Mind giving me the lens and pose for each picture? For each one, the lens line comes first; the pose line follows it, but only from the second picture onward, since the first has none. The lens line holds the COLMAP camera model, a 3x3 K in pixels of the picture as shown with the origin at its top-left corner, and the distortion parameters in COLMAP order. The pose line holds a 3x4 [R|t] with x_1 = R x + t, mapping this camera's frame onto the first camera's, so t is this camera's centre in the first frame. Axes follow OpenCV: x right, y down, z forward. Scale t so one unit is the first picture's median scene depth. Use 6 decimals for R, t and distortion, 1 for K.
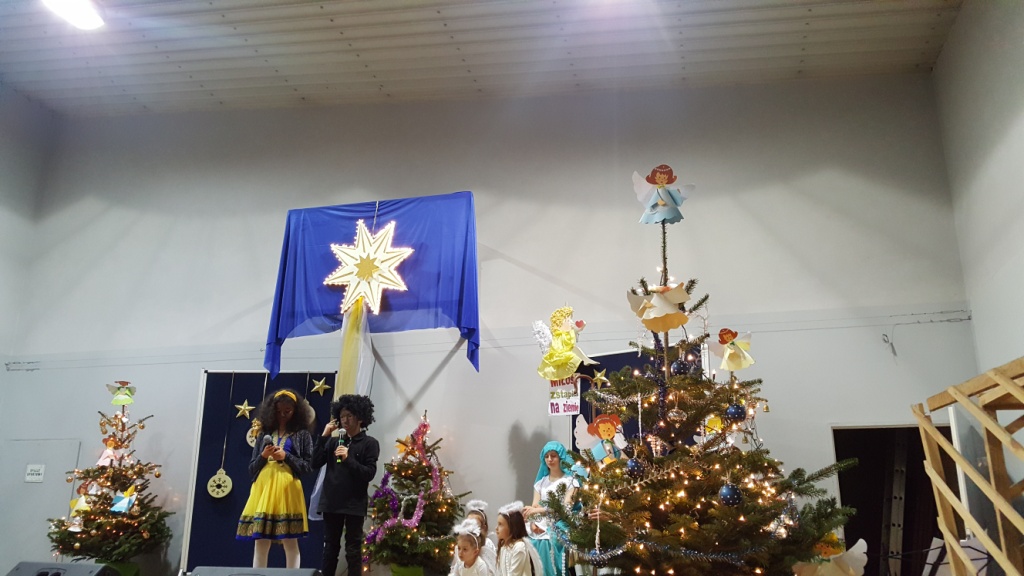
lens RADIAL K [[757.5, 0, 517.5], [0, 757.5, 319.4], [0, 0, 1]] dist [0.116499, -0.181287]
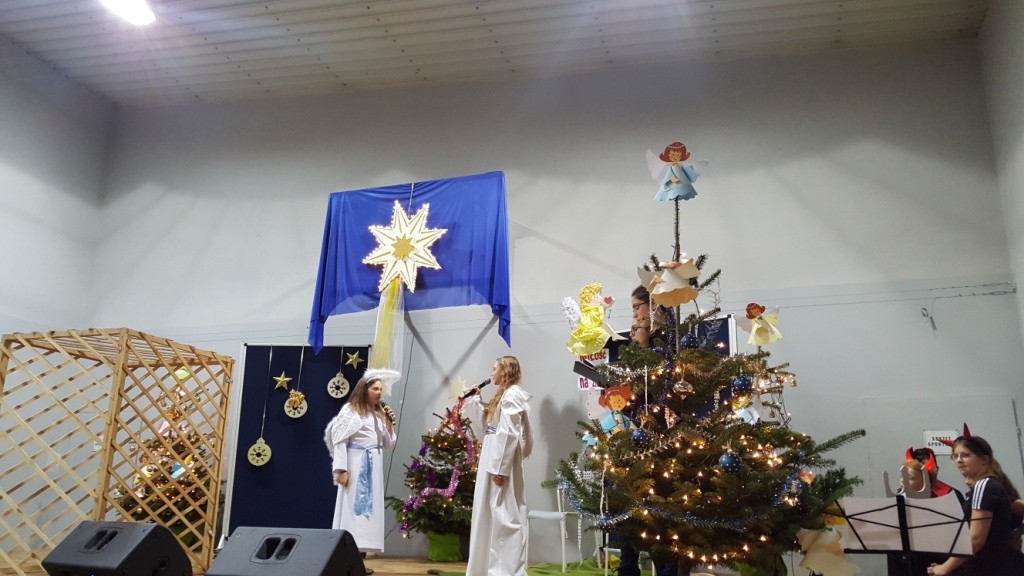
lens RADIAL K [[757.5, 0, 503.3], [0, 757.5, 308.3], [0, 0, 1]] dist [0.116499, -0.181287]
pose [[0.996442, -0.006684, -0.084014, 0.024857], [0.007955, 0.999859, 0.014801, 0.000890], [0.083903, -0.015416, 0.996355, -0.021381]]
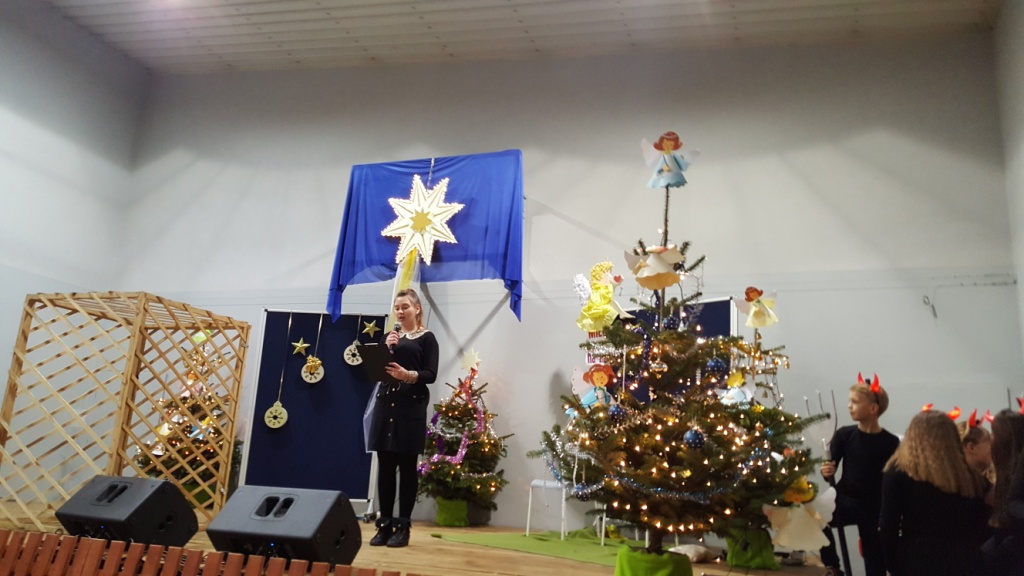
lens RADIAL K [[757.5, 0, 532.1], [0, 757.5, 287.8], [0, 0, 1]] dist [0.116499, -0.181287]
pose [[0.995348, 0.025816, -0.092826, 0.057958], [-0.023567, 0.999403, 0.025244, -0.004743], [0.093422, -0.022939, 0.995362, -0.045164]]
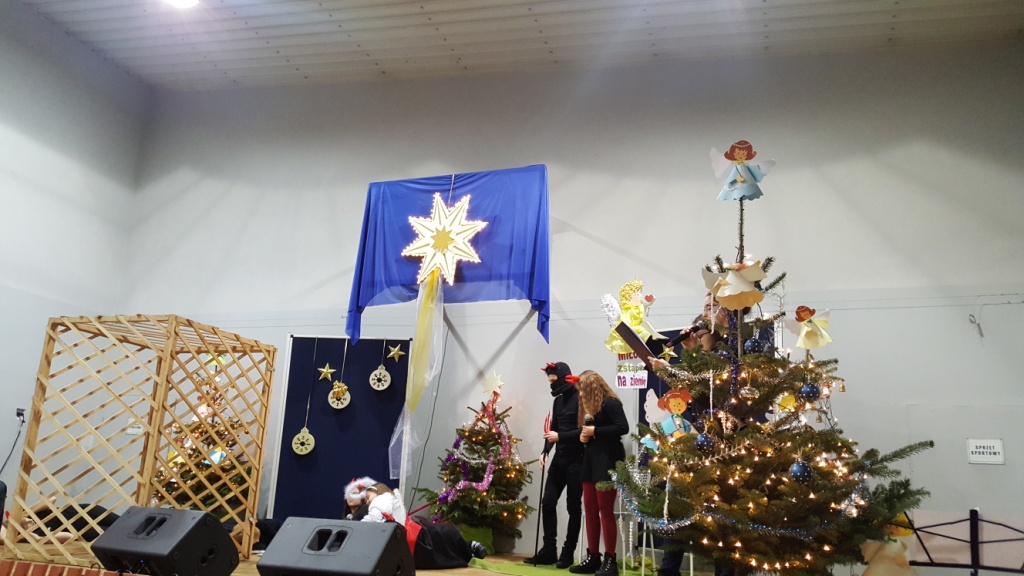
lens RADIAL K [[757.5, 0, 508.6], [0, 757.5, 319.3], [0, 0, 1]] dist [0.116499, -0.181287]
pose [[0.994843, 0.022467, -0.098912, -0.004444], [-0.018606, 0.999035, 0.039786, -0.002734], [0.099710, -0.037740, 0.994301, -0.016888]]
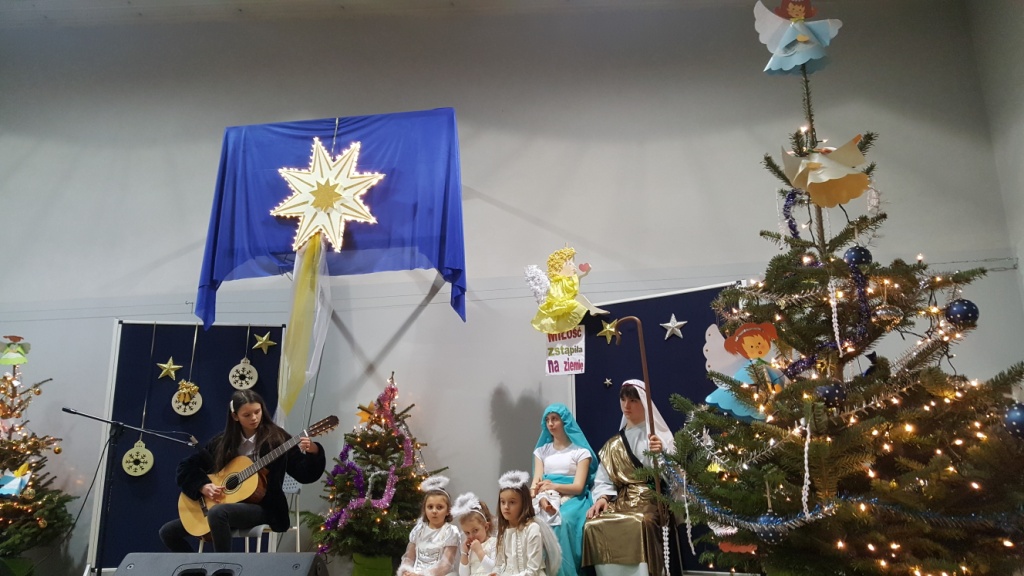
lens RADIAL K [[757.5, 0, 501.0], [0, 757.5, 320.8], [0, 0, 1]] dist [0.116499, -0.181287]
pose [[0.995689, 0.011280, 0.092062, -0.083662], [-0.011964, 0.999905, 0.006884, 0.058511], [-0.091976, -0.007956, 0.995729, 0.161043]]
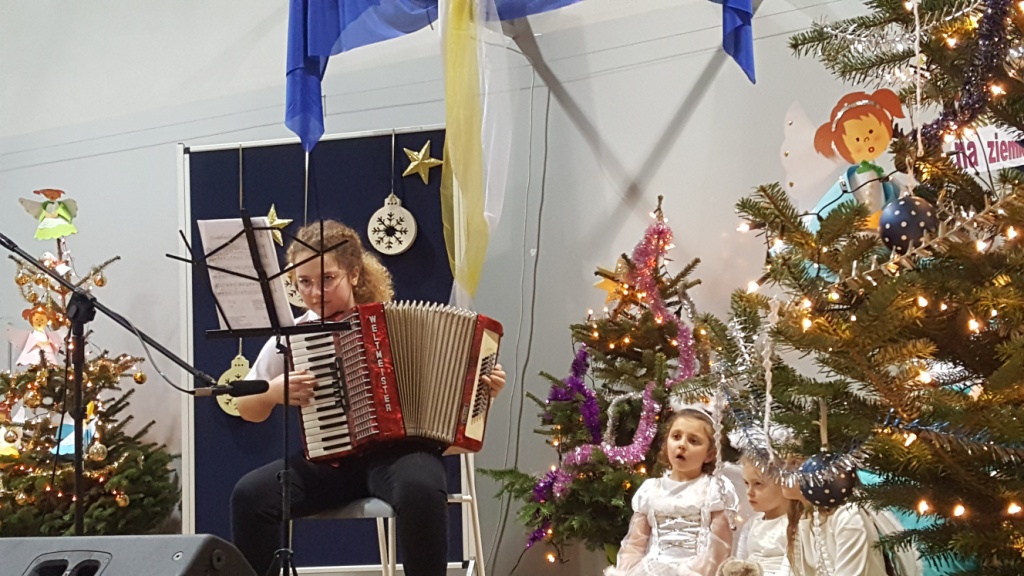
lens RADIAL K [[1692.1, 0, 516.1], [0, 1692.1, 334.0], [0, 0, 1]] dist [0.162541, 0.000000]
pose [[0.944489, -0.060720, -0.322882, 0.104974], [0.113784, 0.982406, 0.148092, 0.049403], [0.308209, -0.176610, 0.934781, 0.099421]]
